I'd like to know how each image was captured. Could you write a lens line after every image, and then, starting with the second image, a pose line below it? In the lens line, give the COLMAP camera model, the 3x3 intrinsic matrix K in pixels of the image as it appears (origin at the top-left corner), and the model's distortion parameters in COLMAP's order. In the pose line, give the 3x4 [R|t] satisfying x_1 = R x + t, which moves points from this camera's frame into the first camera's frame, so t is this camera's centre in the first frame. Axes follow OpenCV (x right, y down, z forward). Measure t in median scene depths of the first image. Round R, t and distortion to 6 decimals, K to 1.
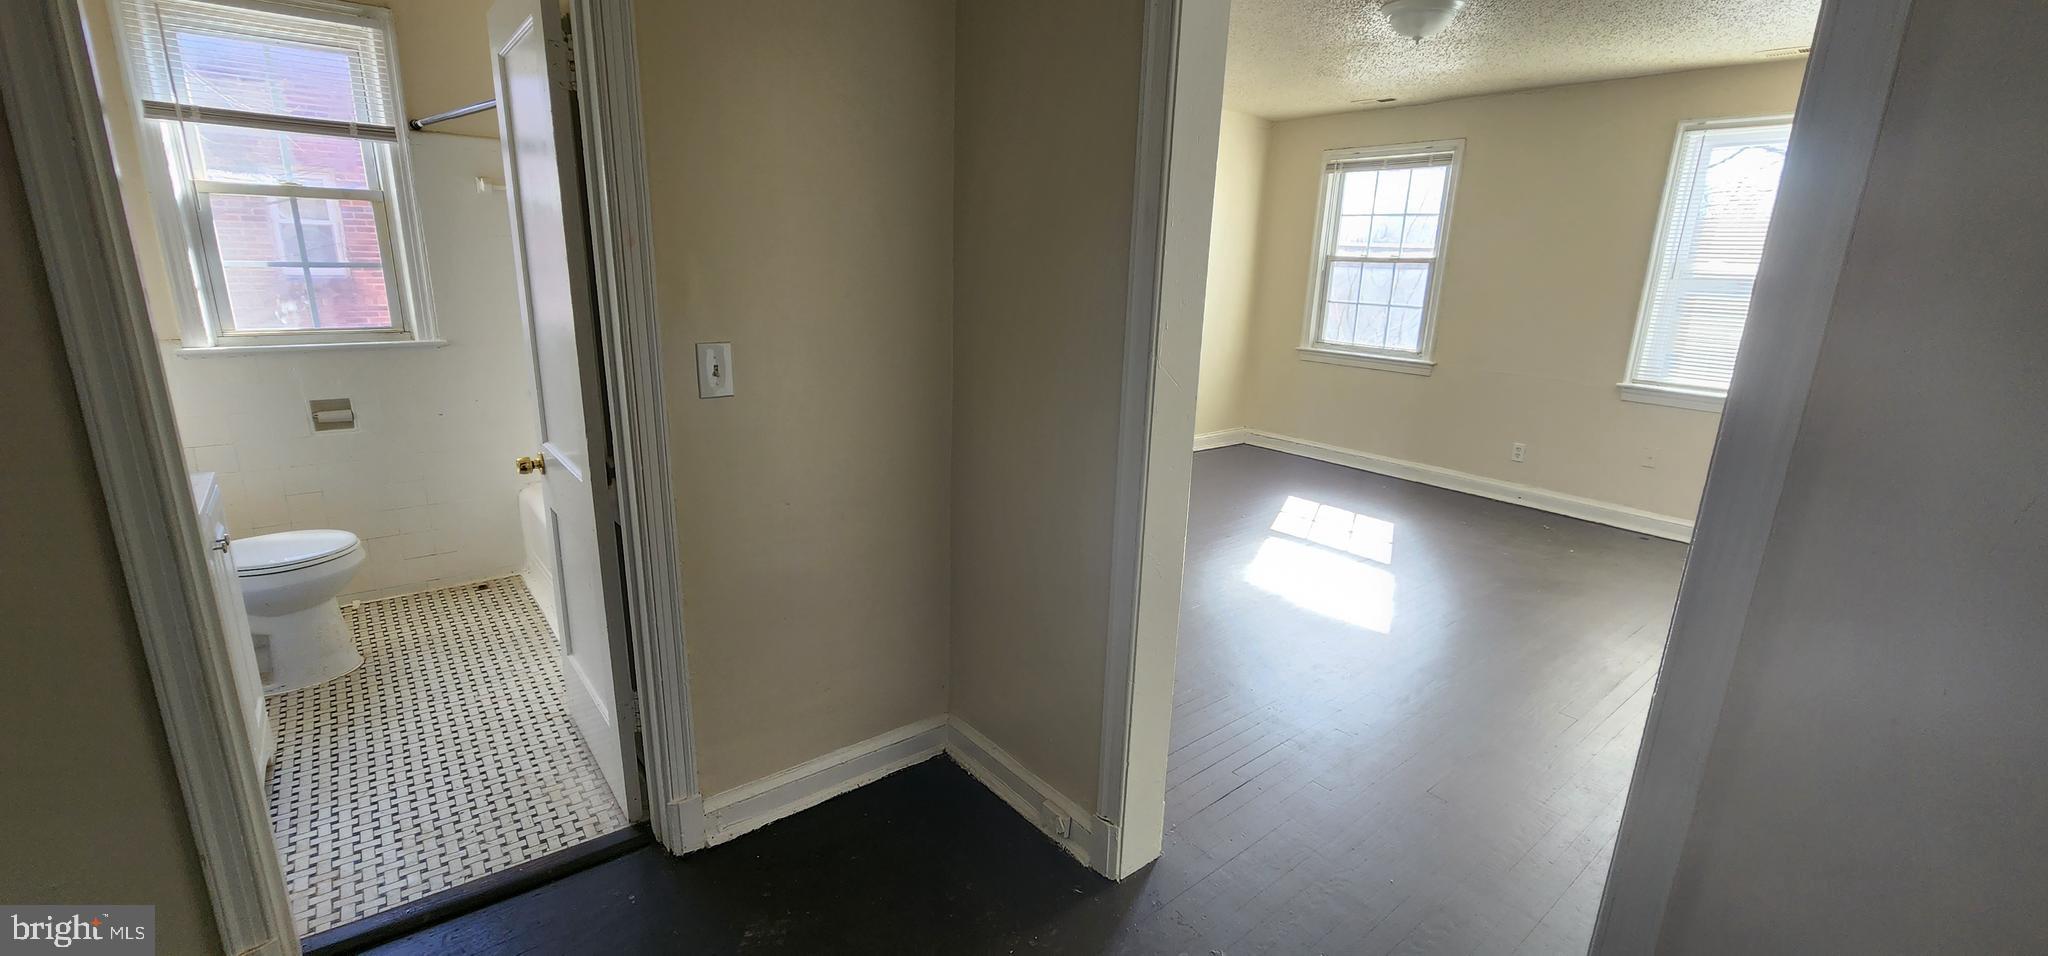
lens RADIAL K [[846.2, 0, 1018.2], [0, 846.2, 485.0], [0, 0, 1]] dist [0.002152, -0.000605]
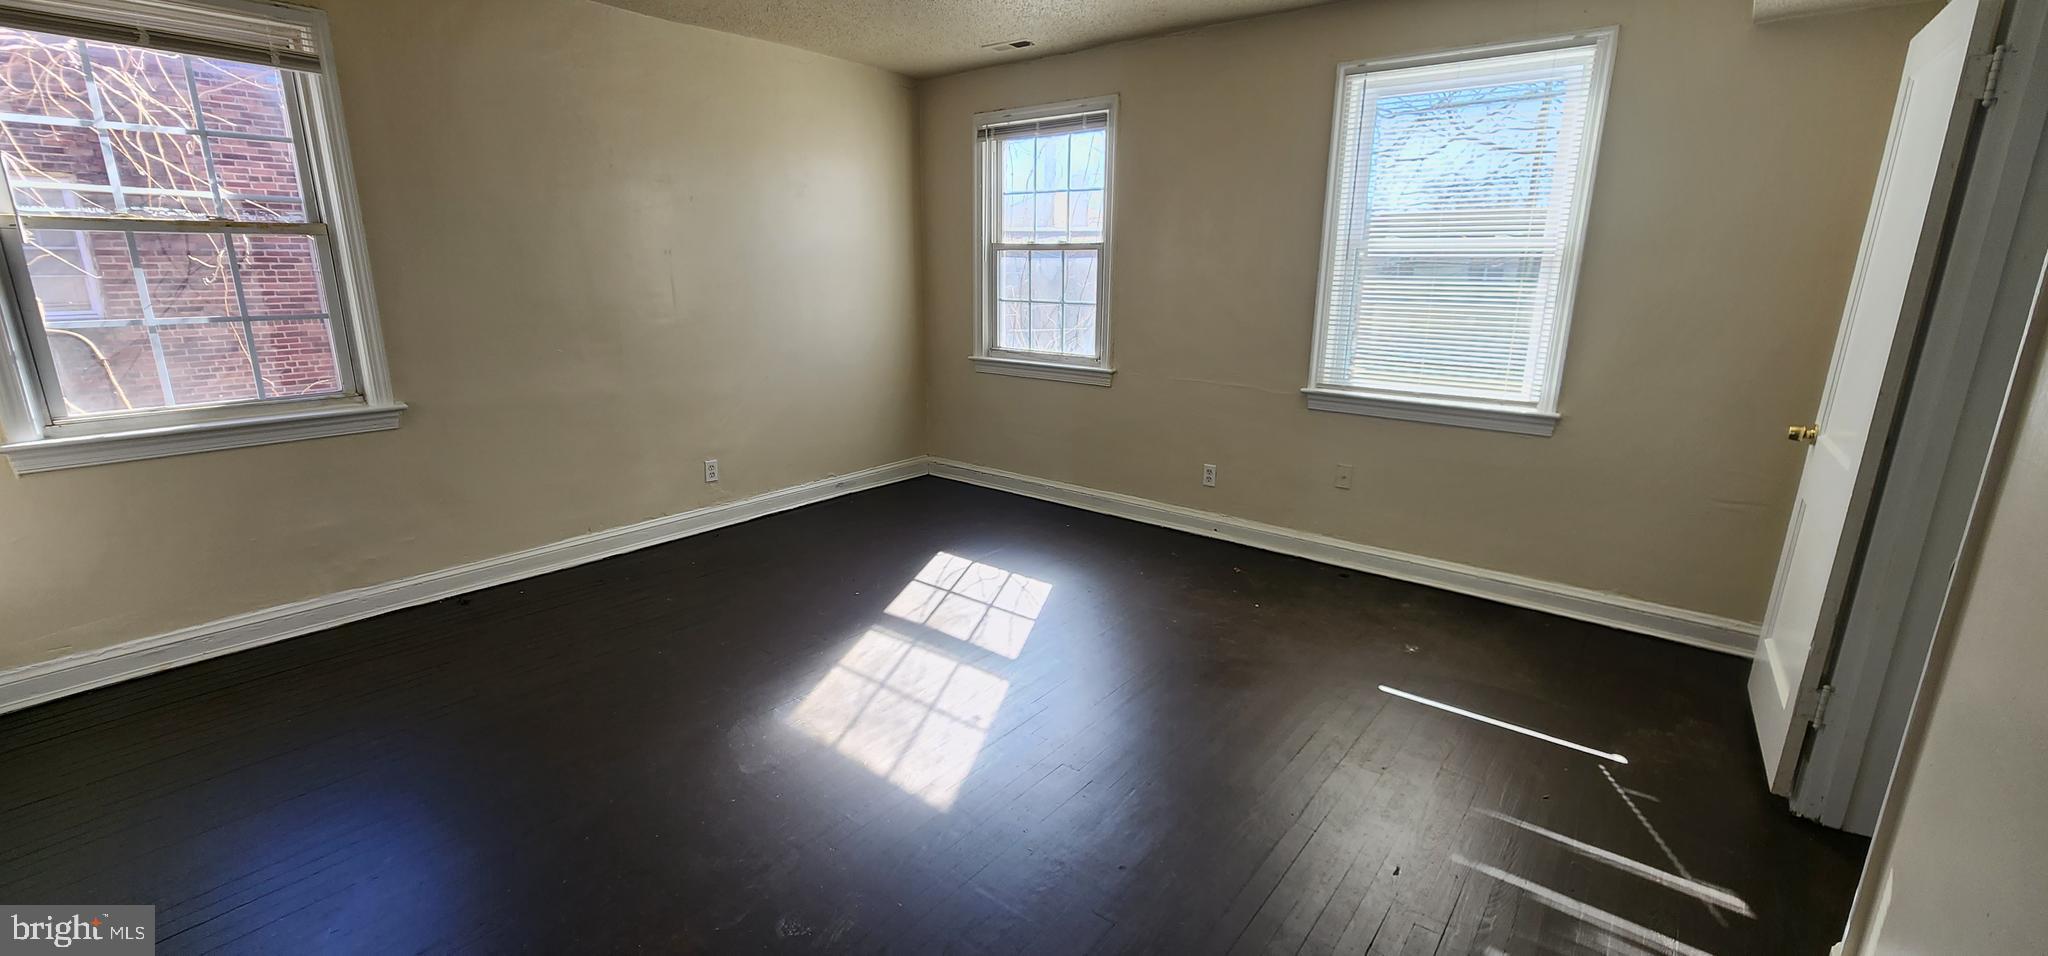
lens RADIAL K [[846.2, 0, 1017.2], [0, 846.2, 486.3], [0, 0, 1]] dist [0.002152, -0.000605]
pose [[0.978491, -0.073495, 0.192753, 0.233431], [0.074126, 0.997241, 0.003944, -0.042739], [-0.192511, 0.010429, 0.981239, 0.214874]]
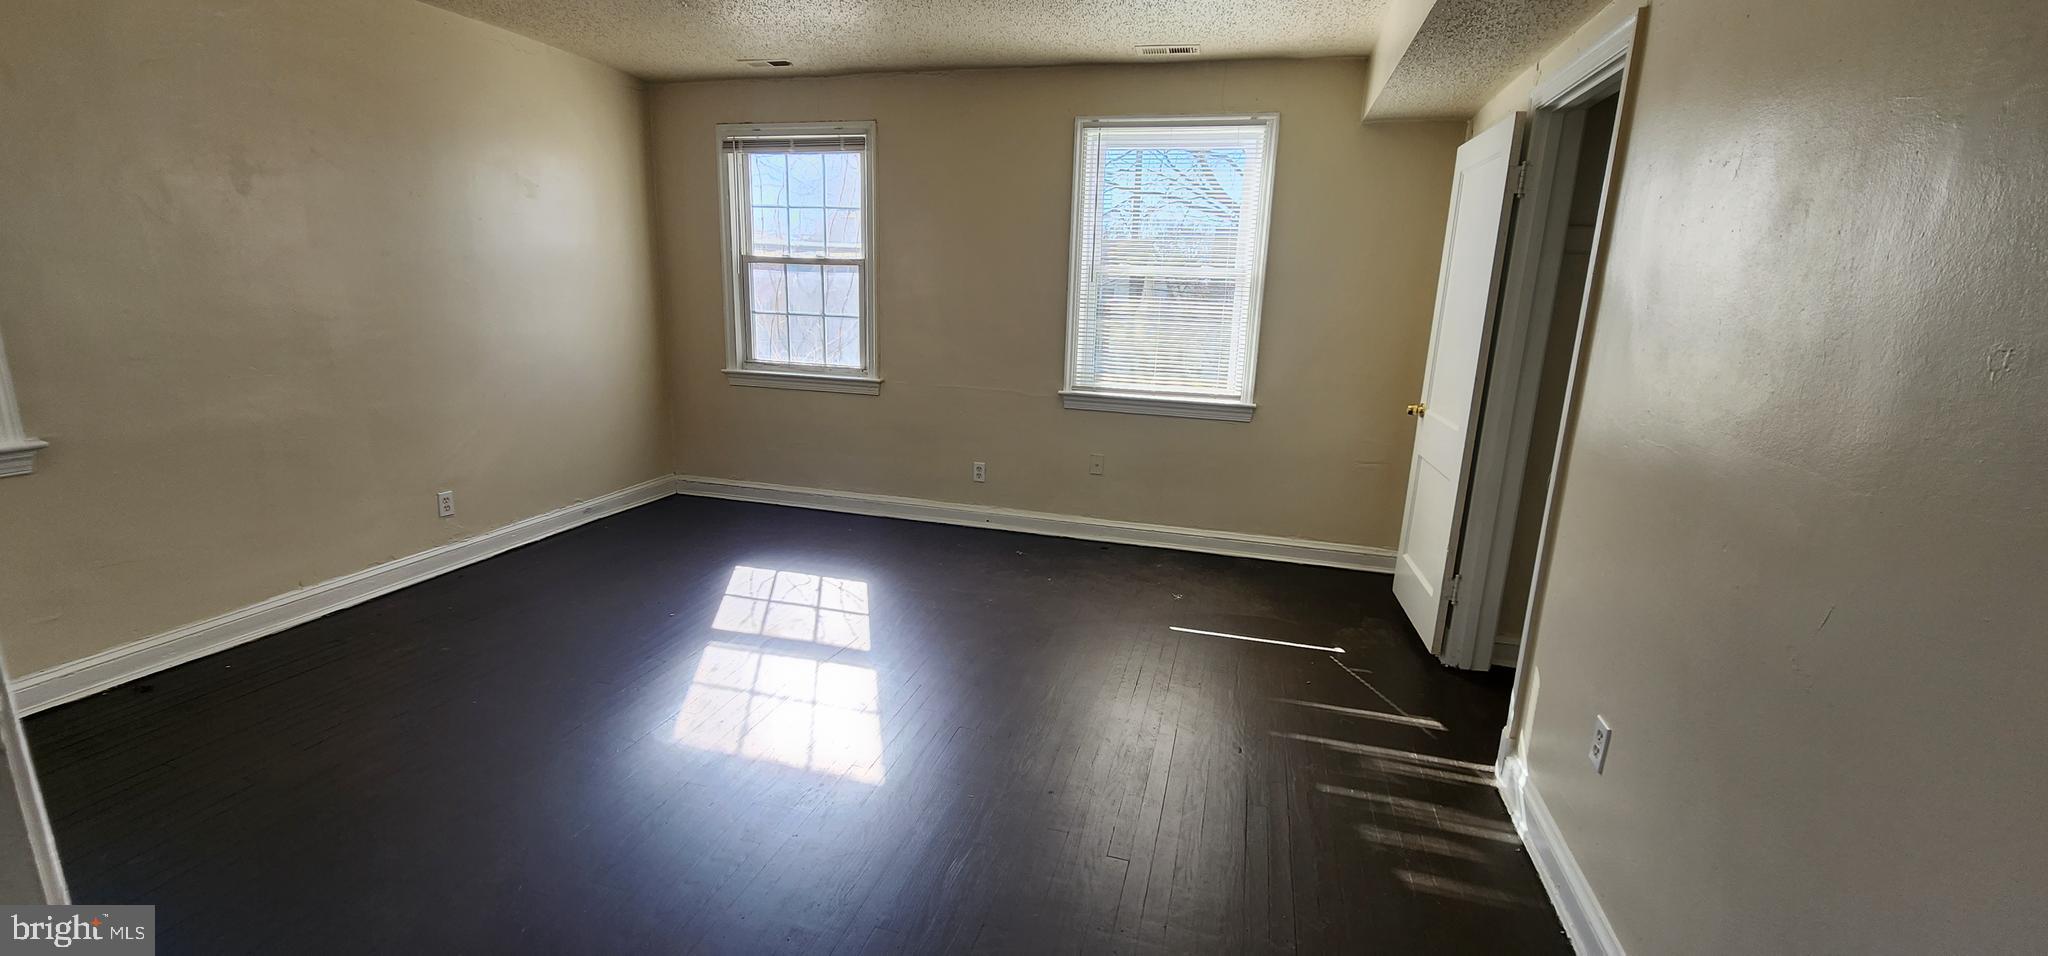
lens RADIAL K [[846.2, 0, 1016.0], [0, 846.2, 488.3], [0, 0, 1]] dist [0.002152, -0.000605]
pose [[0.817603, -0.138284, 0.558930, 0.103508], [0.143194, 0.989067, 0.035239, -0.045294], [-0.557692, 0.051223, 0.828466, 0.210183]]
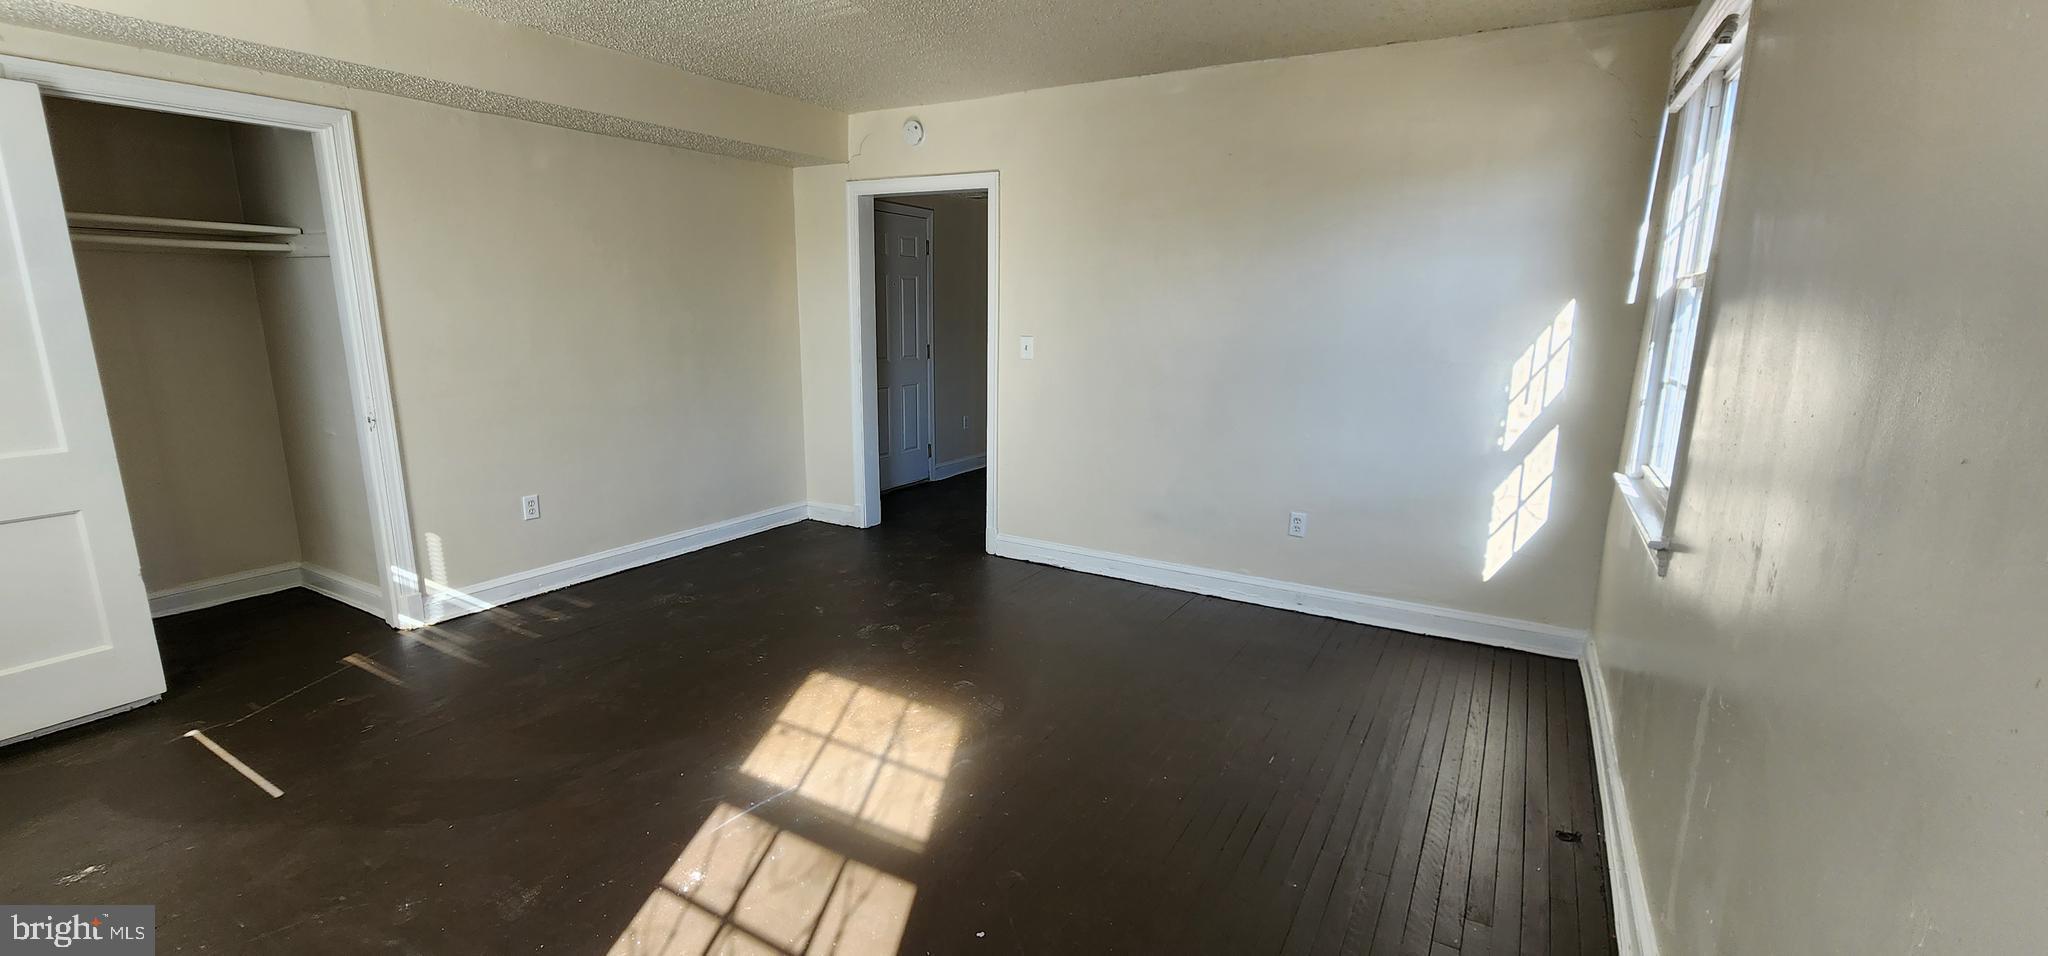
lens RADIAL K [[846.2, 0, 1011.6], [0, 846.2, 477.0], [0, 0, 1]] dist [0.002152, -0.000605]
pose [[-0.941450, 0.026316, -0.336124, 0.330419], [-0.126756, 0.896182, 0.425195, -0.276704], [0.312418, 0.442906, -0.840375, 1.081965]]
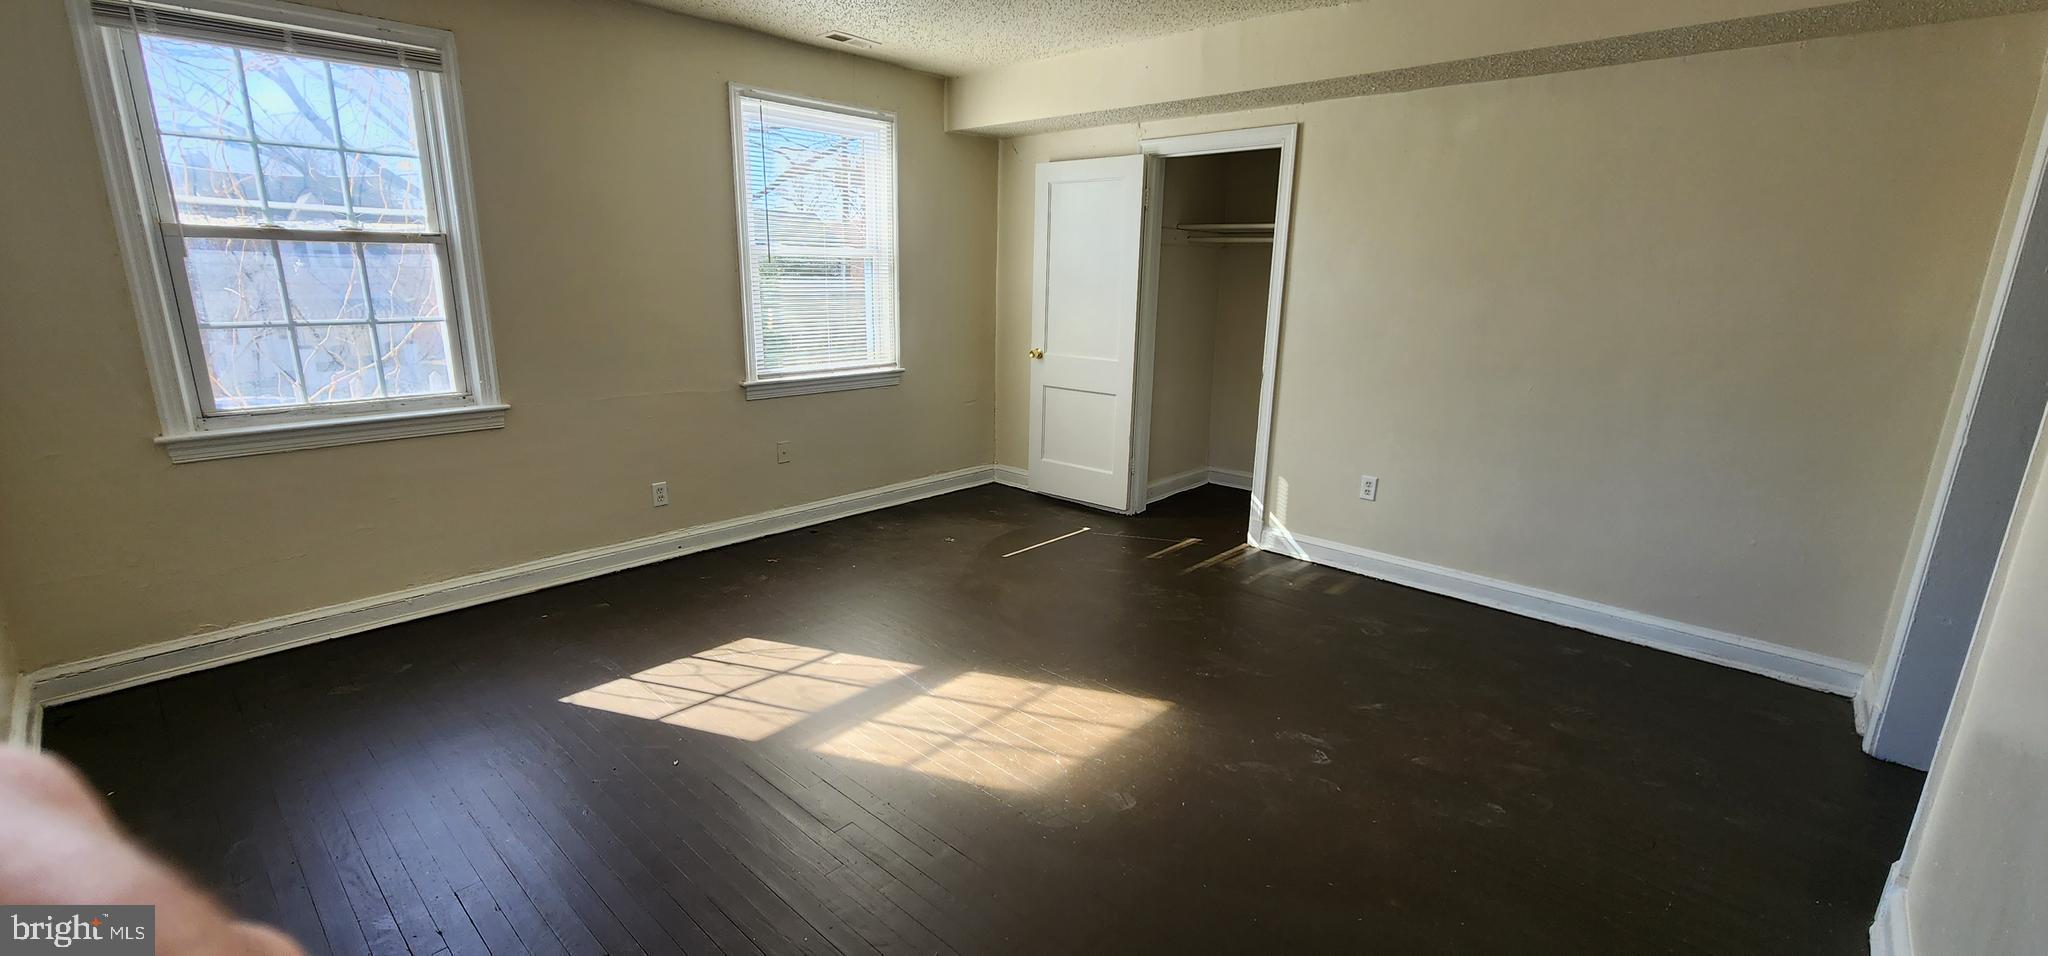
lens RADIAL K [[846.2, 0, 1017.3], [0, 846.2, 486.4], [0, 0, 1]] dist [0.002152, -0.000605]
pose [[-0.137658, -0.277016, 0.950954, -0.165951], [0.240155, 0.922110, 0.303378, -0.187707], [-0.960925, 0.270138, -0.060409, 0.693621]]
